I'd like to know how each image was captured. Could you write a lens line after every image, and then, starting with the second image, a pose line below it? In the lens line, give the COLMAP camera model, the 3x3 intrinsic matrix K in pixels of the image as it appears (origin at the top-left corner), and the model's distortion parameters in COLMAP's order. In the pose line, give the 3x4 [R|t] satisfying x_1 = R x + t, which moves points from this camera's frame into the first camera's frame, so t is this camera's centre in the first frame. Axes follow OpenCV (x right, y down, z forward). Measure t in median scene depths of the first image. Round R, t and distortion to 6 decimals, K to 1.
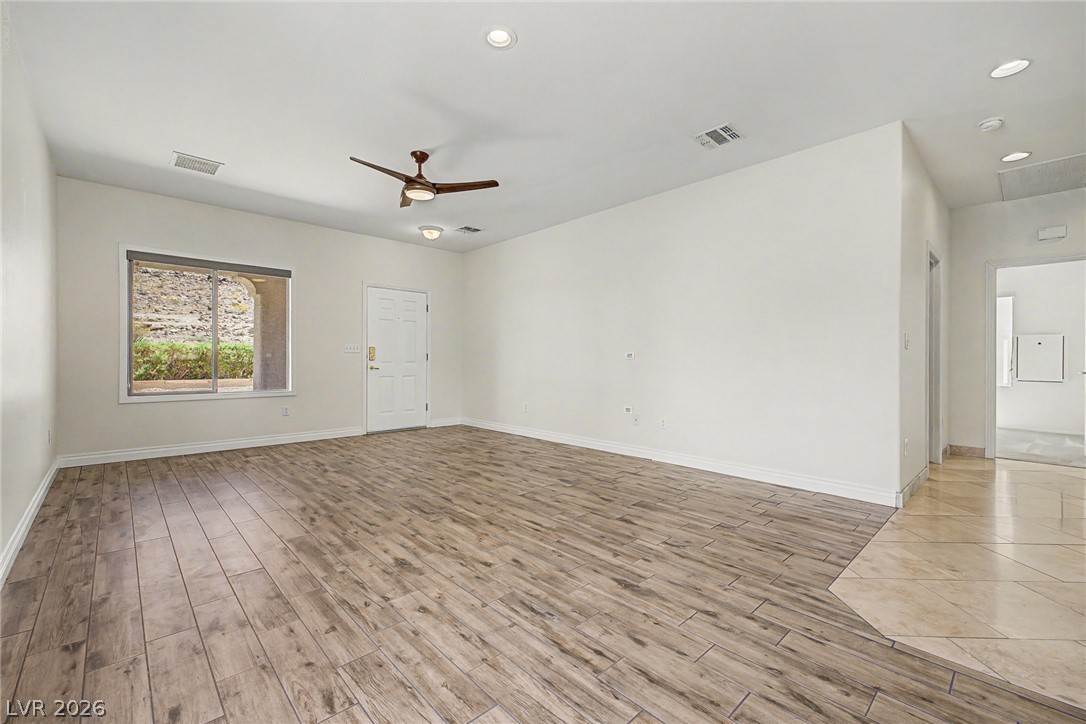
lens RADIAL K [[459.7, 0, 541.4], [0, 459.7, 357.5], [0, 0, 1]] dist [-0.000126, -0.000187]
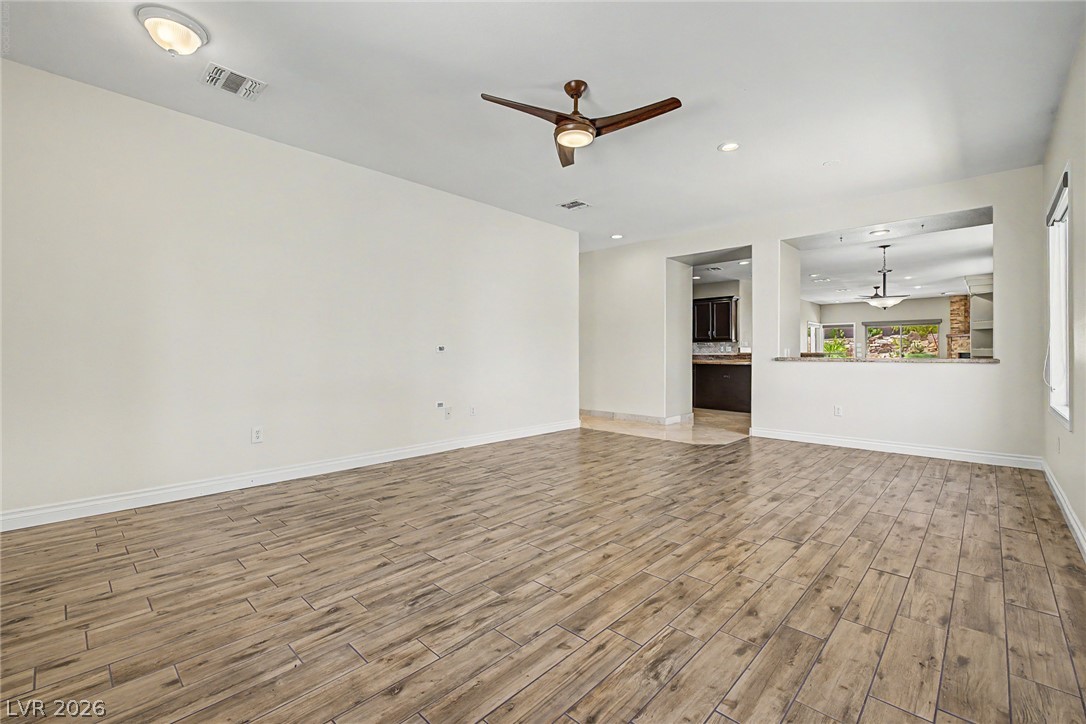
lens RADIAL K [[459.7, 0, 541.4], [0, 459.7, 357.5], [0, 0, 1]] dist [-0.000126, -0.000187]
pose [[-0.050123, -0.012119, 0.998670, -1.255884], [-0.006914, 0.999907, 0.011787, 0.002384], [-0.998719, -0.006314, -0.050202, 1.345790]]
